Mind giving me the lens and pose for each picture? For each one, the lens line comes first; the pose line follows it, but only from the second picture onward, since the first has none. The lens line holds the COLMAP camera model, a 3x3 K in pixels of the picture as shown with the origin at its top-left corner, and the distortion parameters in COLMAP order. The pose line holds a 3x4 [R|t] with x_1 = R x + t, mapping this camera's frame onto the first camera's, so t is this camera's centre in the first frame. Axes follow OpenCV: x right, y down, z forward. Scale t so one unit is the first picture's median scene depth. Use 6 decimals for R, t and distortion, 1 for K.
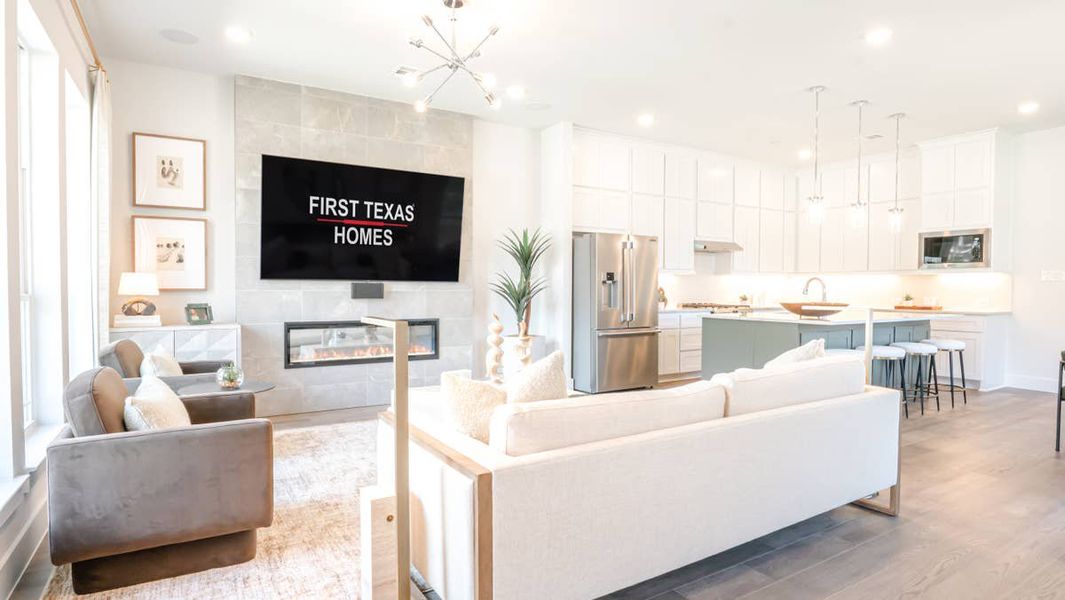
lens RADIAL K [[553.0, 0, 529.6], [0, 553.0, 306.8], [0, 0, 1]] dist [-0.036291, -0.000654]
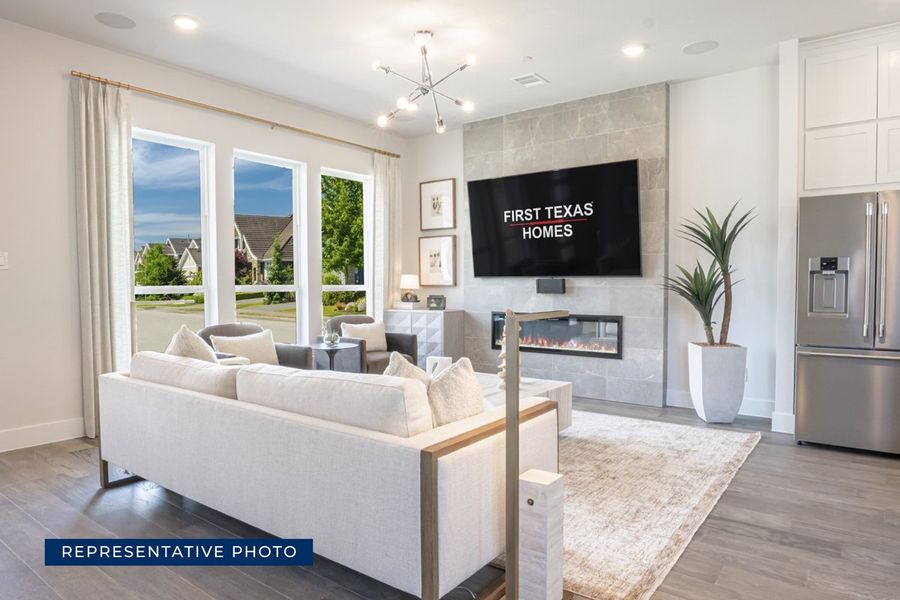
lens RADIAL K [[565.8, 0, 446.2], [0, 565.8, 302.7], [0, 0, 1]] dist [-0.012811, -0.006190]
pose [[0.364976, 0.026142, -0.930650, 0.660525], [-0.025318, 0.999515, 0.018147, -0.011923], [0.930673, 0.016939, 0.365461, 0.405877]]
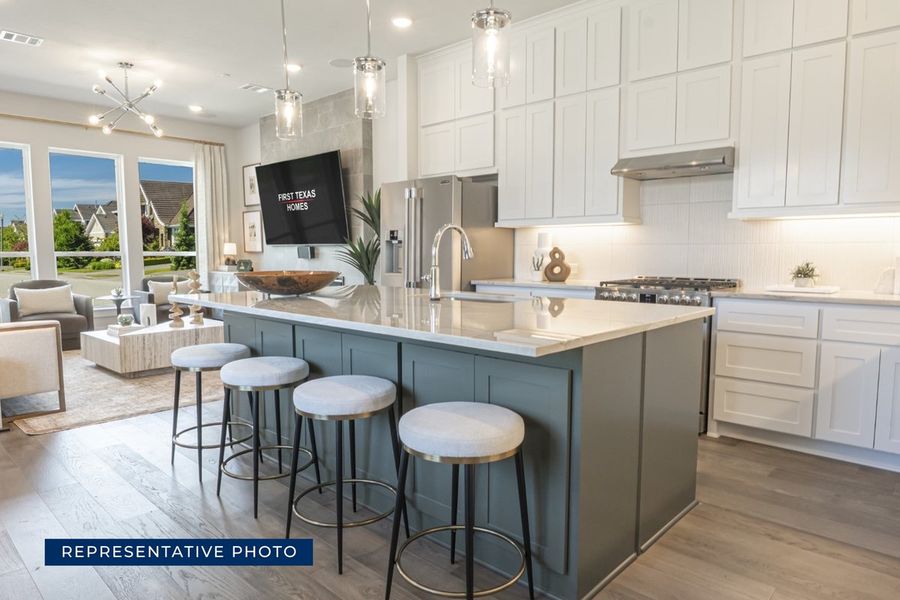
lens RADIAL K [[565.8, 0, 446.7], [0, 565.8, 304.1], [0, 0, 1]] dist [-0.012811, -0.006190]
pose [[0.264843, 0.087767, -0.960289, 1.119617], [-0.030356, 0.996115, 0.082670, -0.028180], [0.963814, 0.007256, 0.266478, 0.963948]]
